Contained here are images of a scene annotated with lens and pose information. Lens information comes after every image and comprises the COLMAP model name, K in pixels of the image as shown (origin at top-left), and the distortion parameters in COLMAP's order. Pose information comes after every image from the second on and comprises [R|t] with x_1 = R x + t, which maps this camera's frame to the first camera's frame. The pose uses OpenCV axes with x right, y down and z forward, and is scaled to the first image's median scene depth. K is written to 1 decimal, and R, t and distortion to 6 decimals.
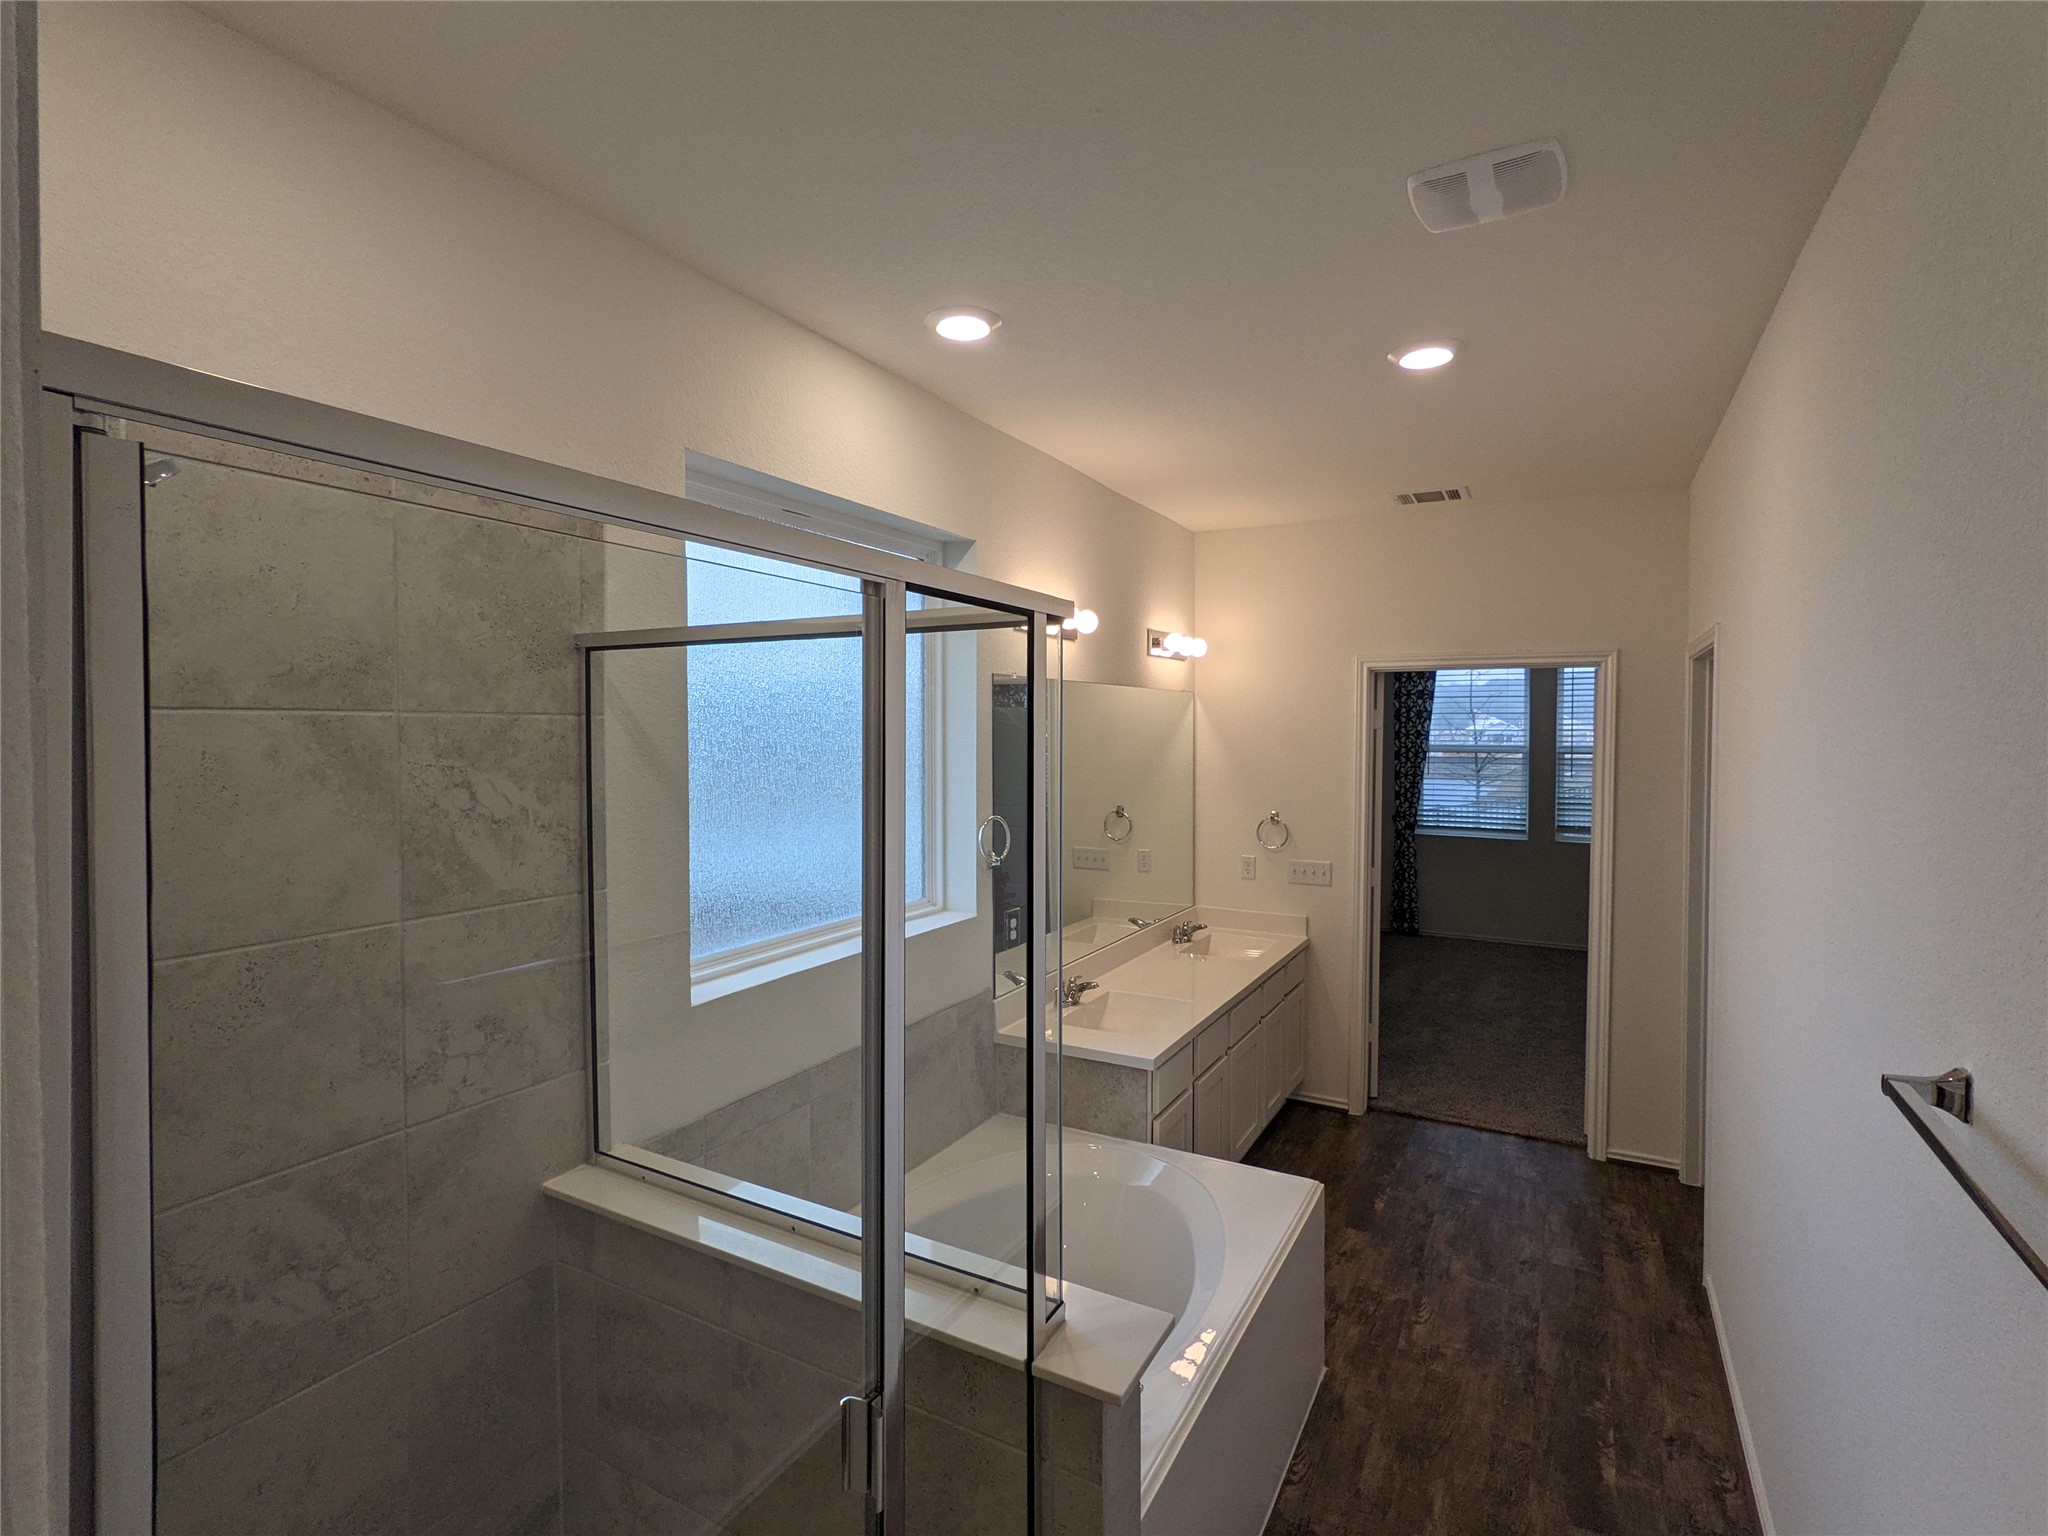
lens RADIAL K [[990.9, 0, 1020.3], [0, 990.9, 755.0], [0, 0, 1]] dist [0.001464, 0.001071]
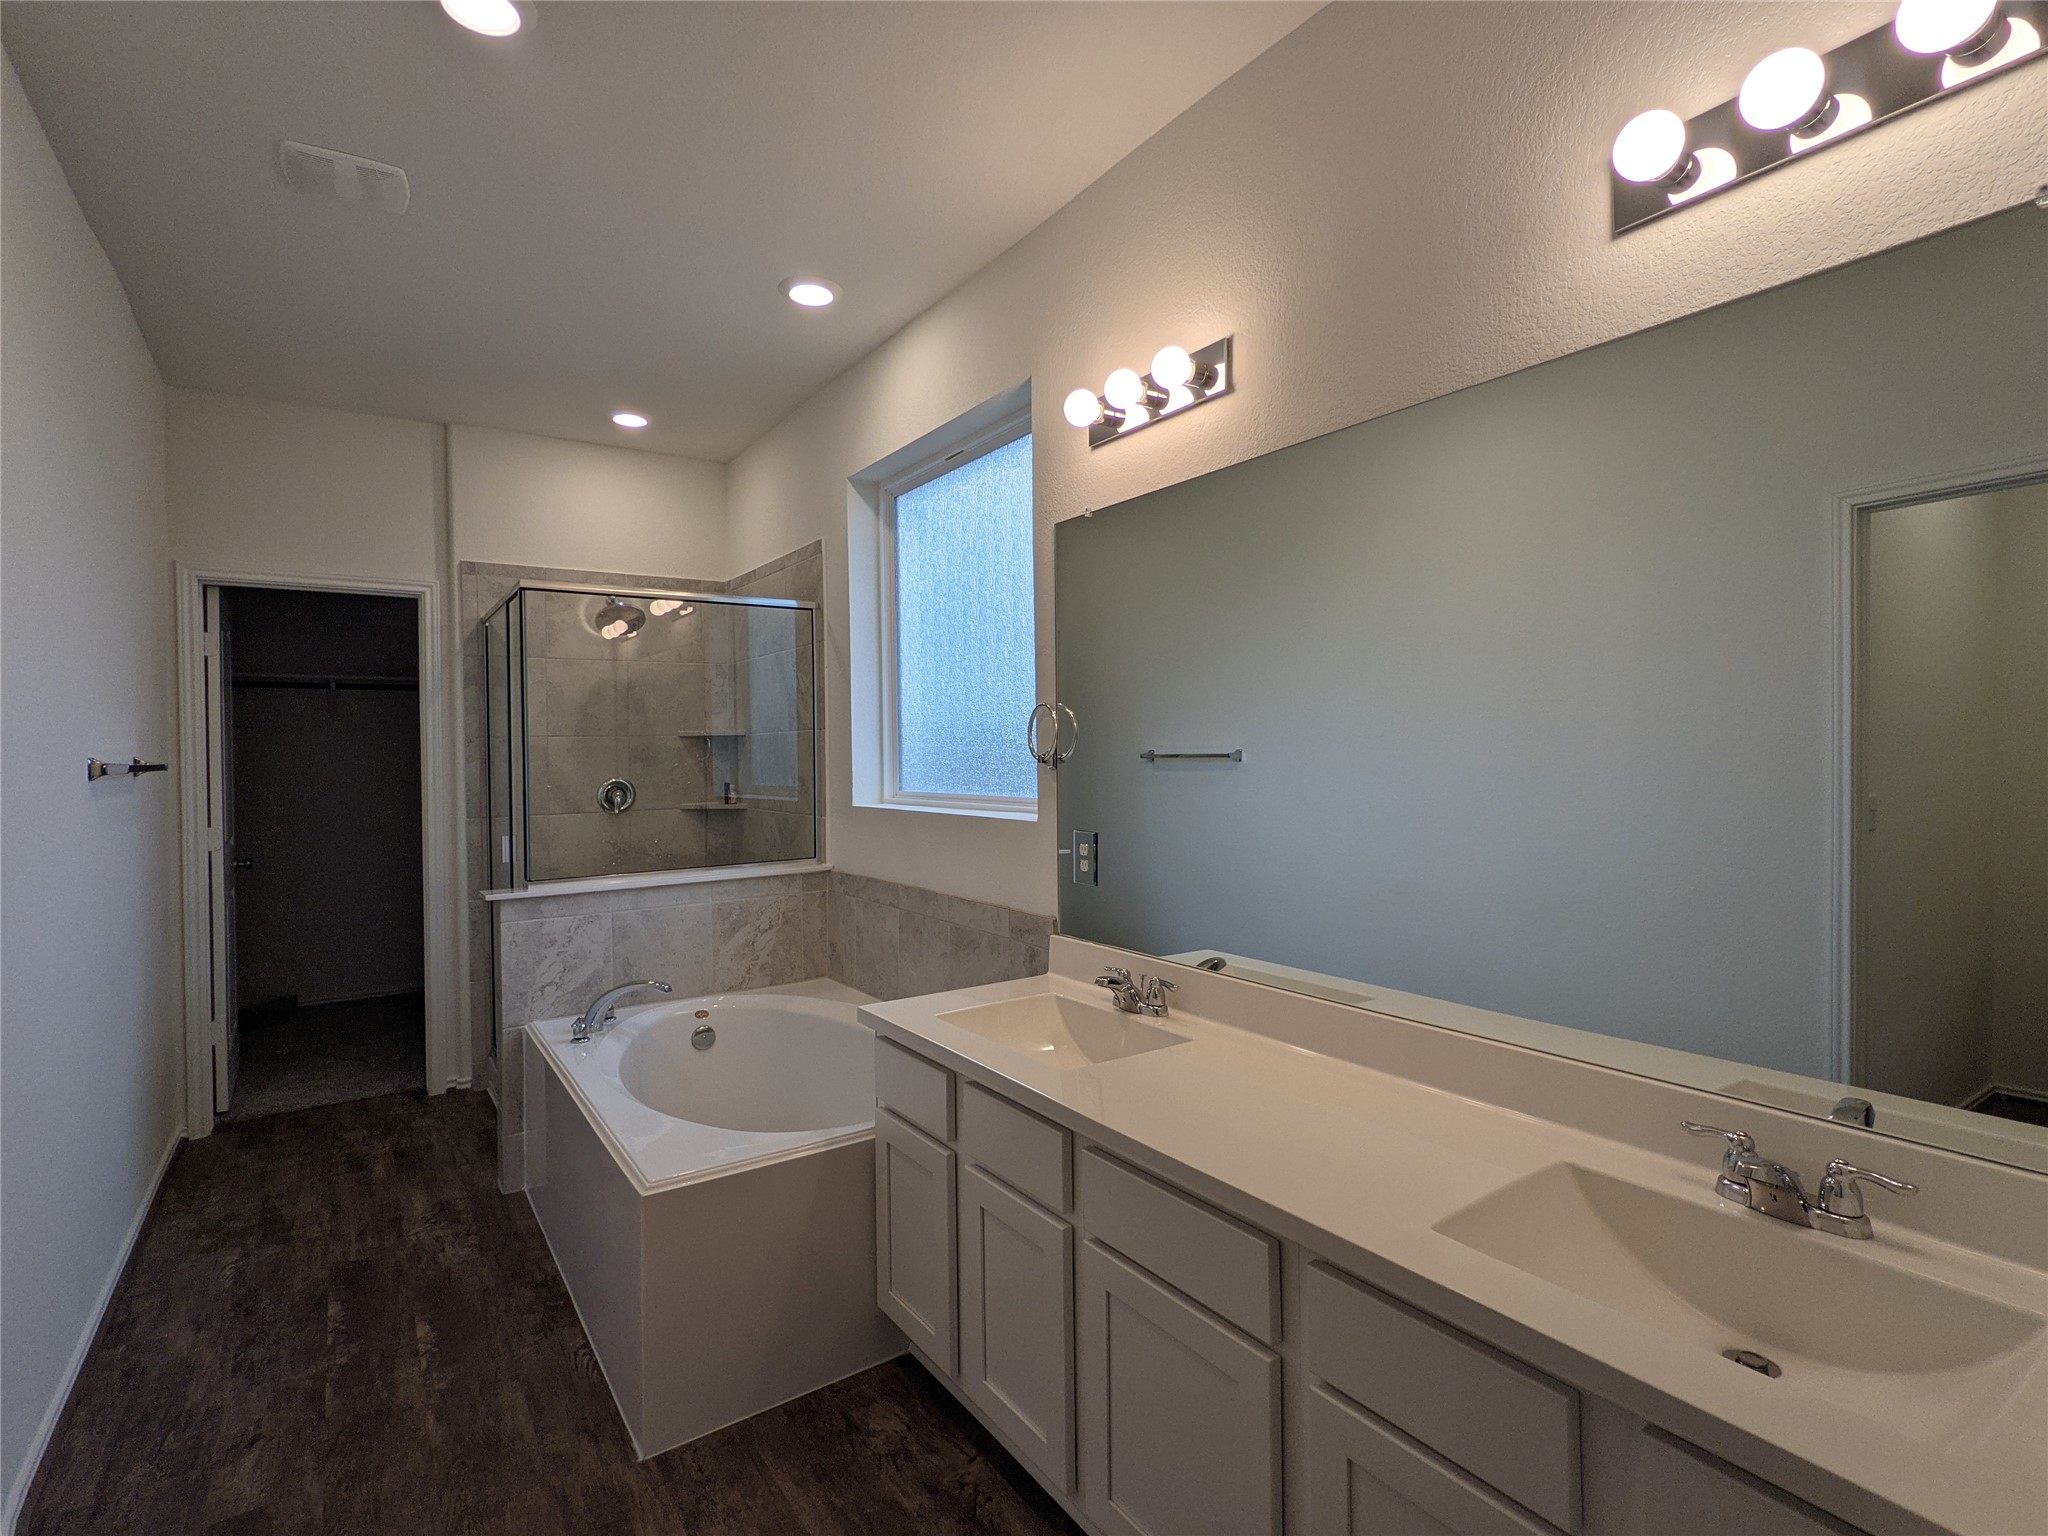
lens RADIAL K [[990.9, 0, 1025.4], [0, 990.9, 753.9], [0, 0, 1]] dist [0.001464, 0.001071]
pose [[-0.443632, 0.013650, -0.896105, 0.762406], [-0.005043, 0.999830, 0.017727, 0.096468], [0.896195, 0.012383, -0.443488, 1.456631]]
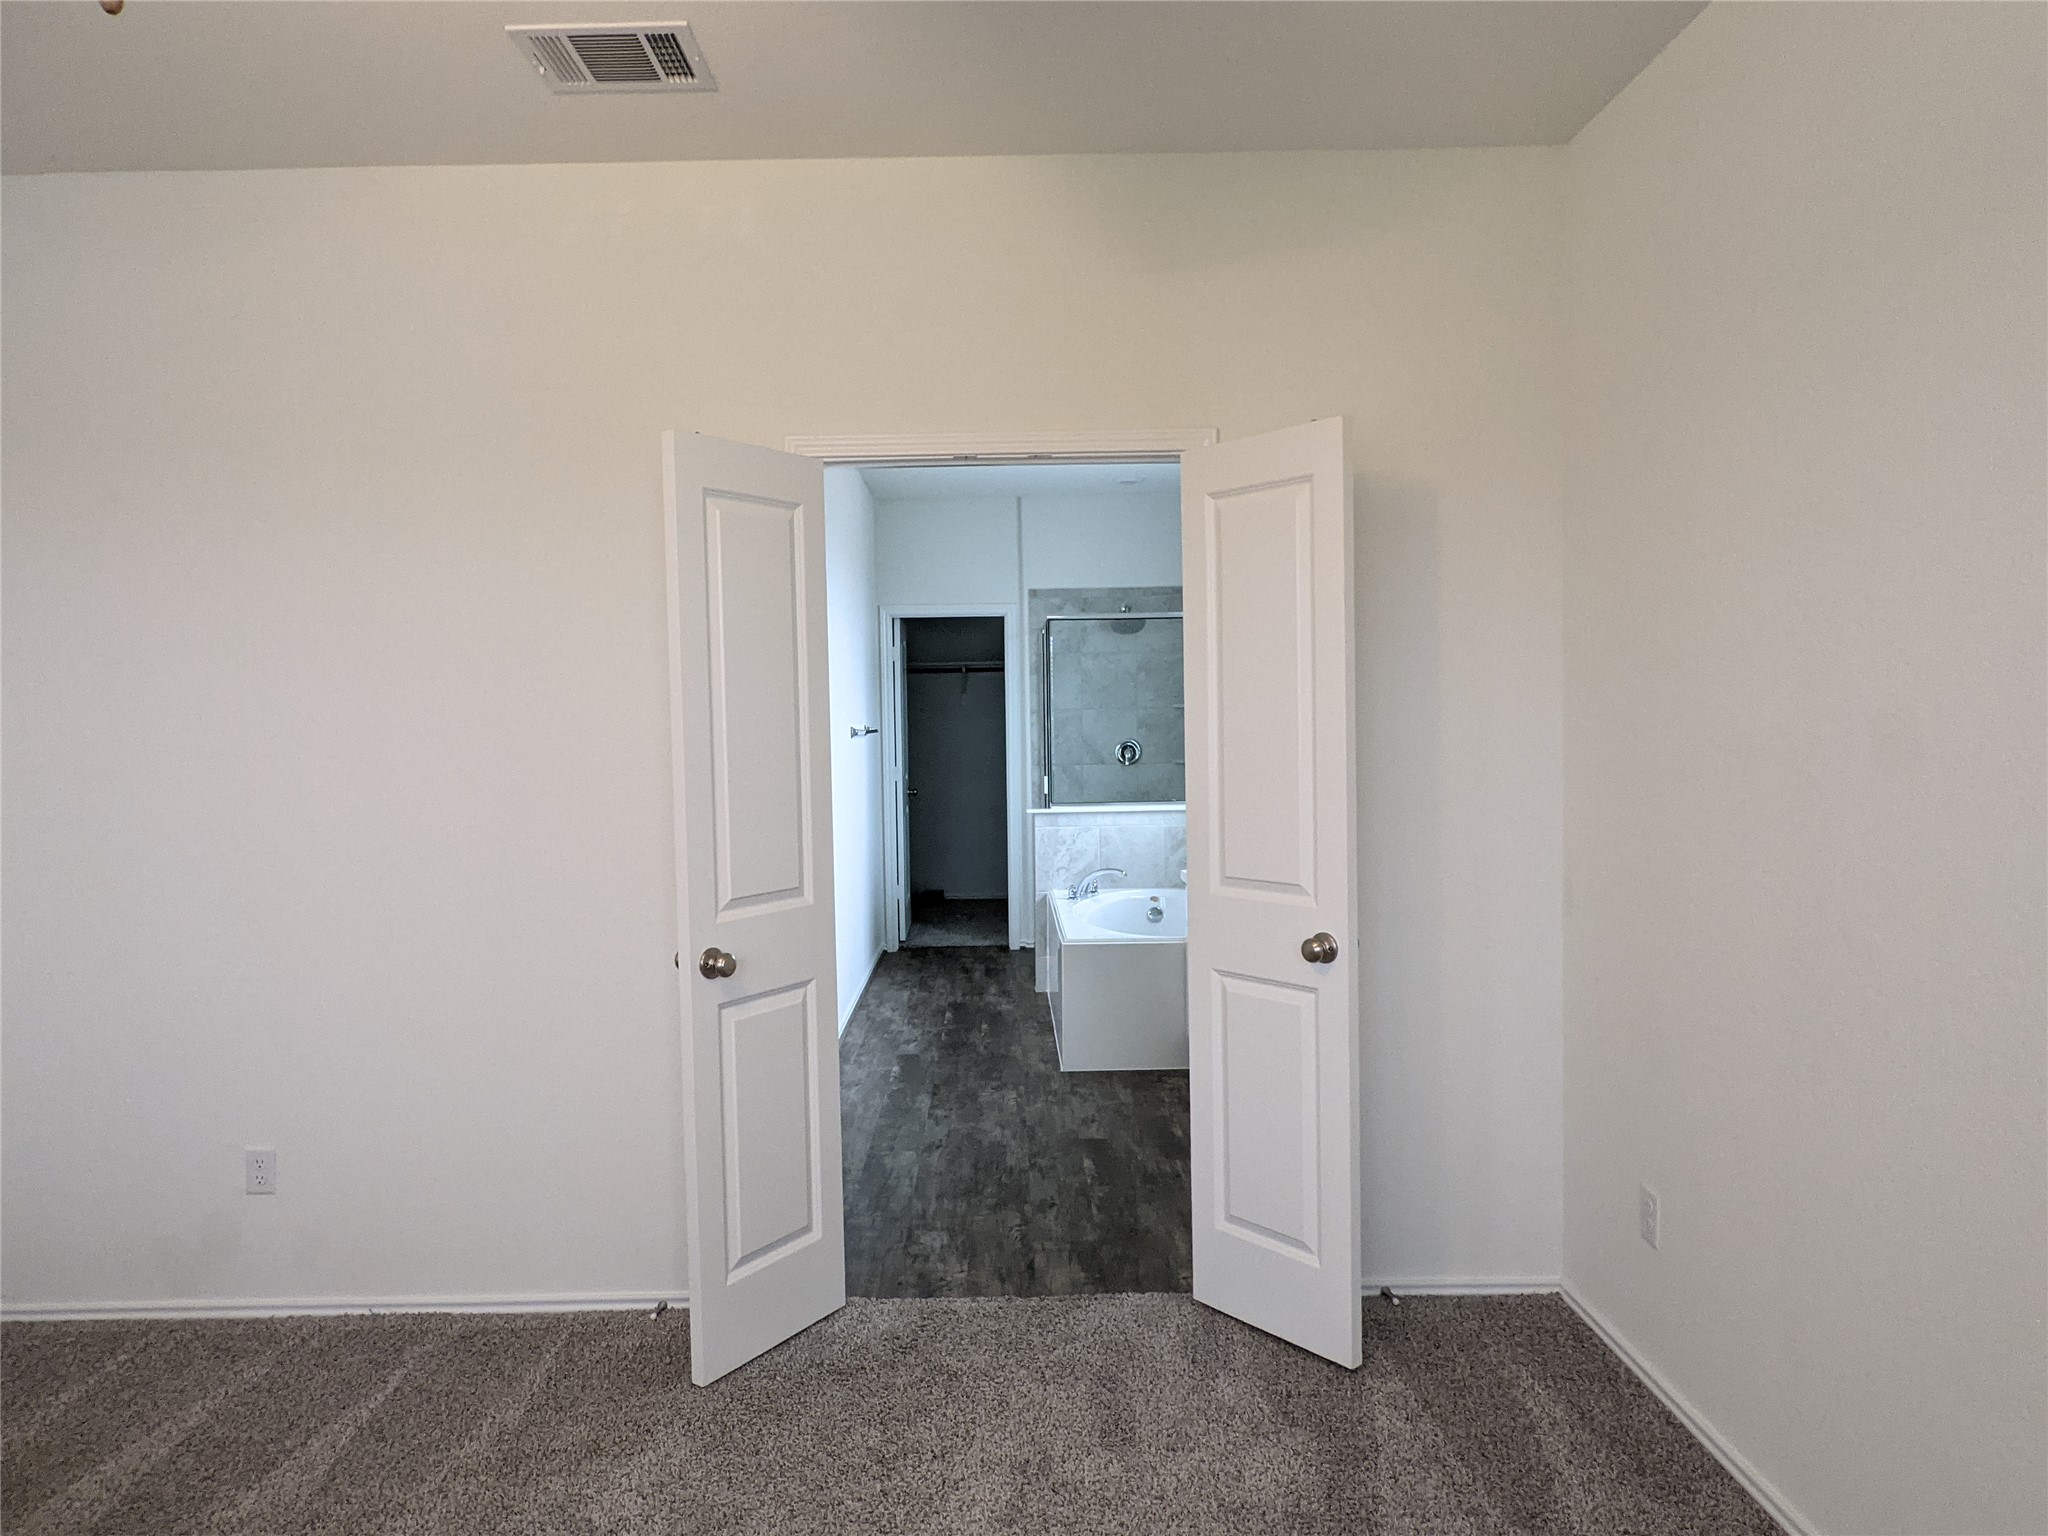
lens RADIAL K [[1186.1, 0, 1020.1], [0, 1186.1, 759.5], [0, 0, 1]] dist [0.028244, 0.000231]
pose [[-0.862590, 0.032812, -0.504839, 1.148875], [0.003996, 0.998305, 0.058057, 0.058379], [0.505888, 0.048062, -0.861259, 2.295179]]
